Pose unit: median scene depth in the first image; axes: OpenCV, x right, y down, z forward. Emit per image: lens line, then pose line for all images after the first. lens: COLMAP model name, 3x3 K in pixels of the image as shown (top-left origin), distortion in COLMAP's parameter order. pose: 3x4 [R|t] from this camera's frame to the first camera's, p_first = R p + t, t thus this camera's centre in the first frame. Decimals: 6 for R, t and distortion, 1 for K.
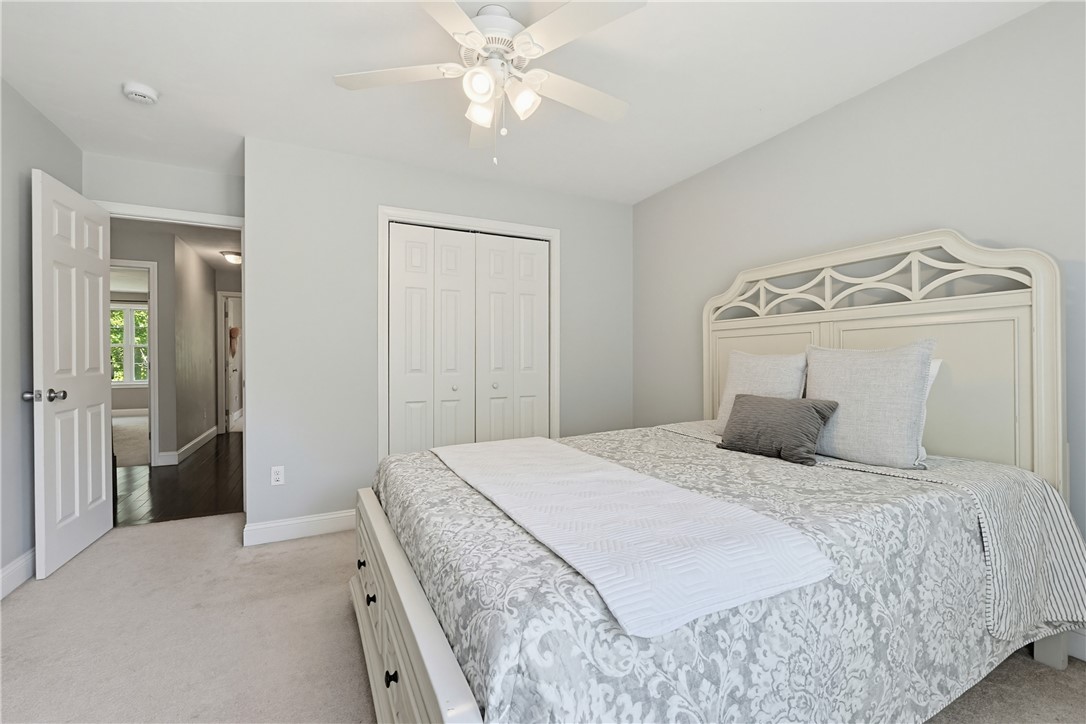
lens RADIAL K [[469.9, 0, 543.0], [0, 469.9, 362.0], [0, 0, 1]] dist [-0.003263, -0.000298]
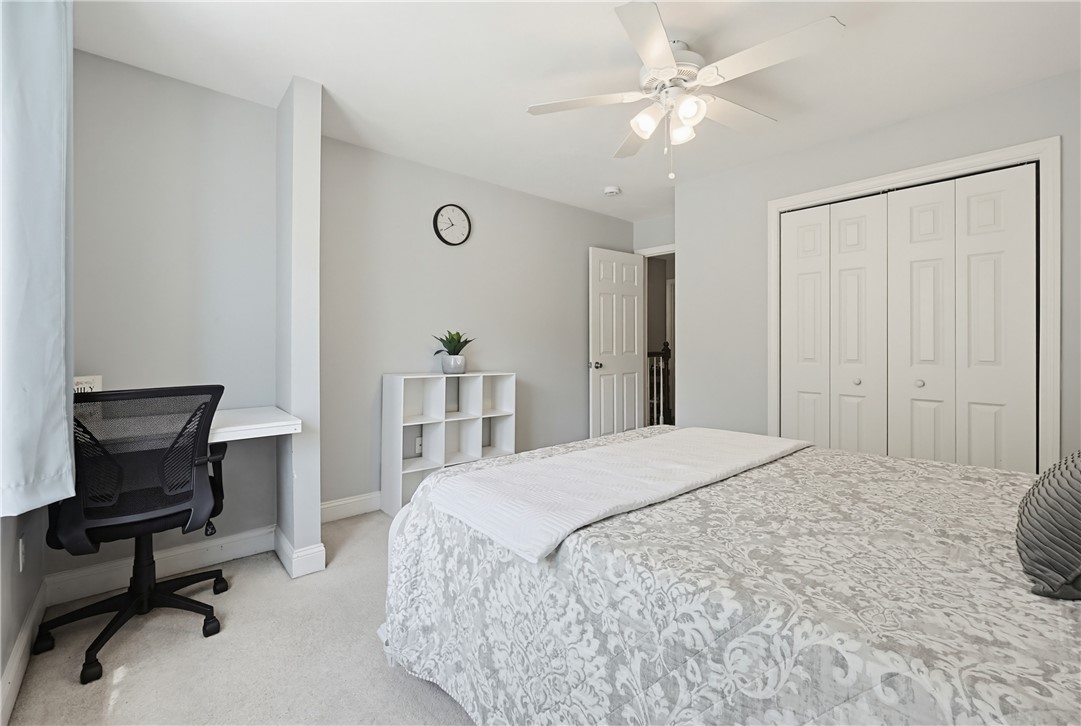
lens RADIAL K [[463.8, 0, 538.1], [0, 463.8, 345.3], [0, 0, 1]] dist [-0.001697, 0.000471]
pose [[0.247156, 0.007812, -0.968944, 1.064672], [-0.005210, 0.999964, 0.006733, -0.030472], [0.968962, 0.003384, 0.247187, 0.486238]]
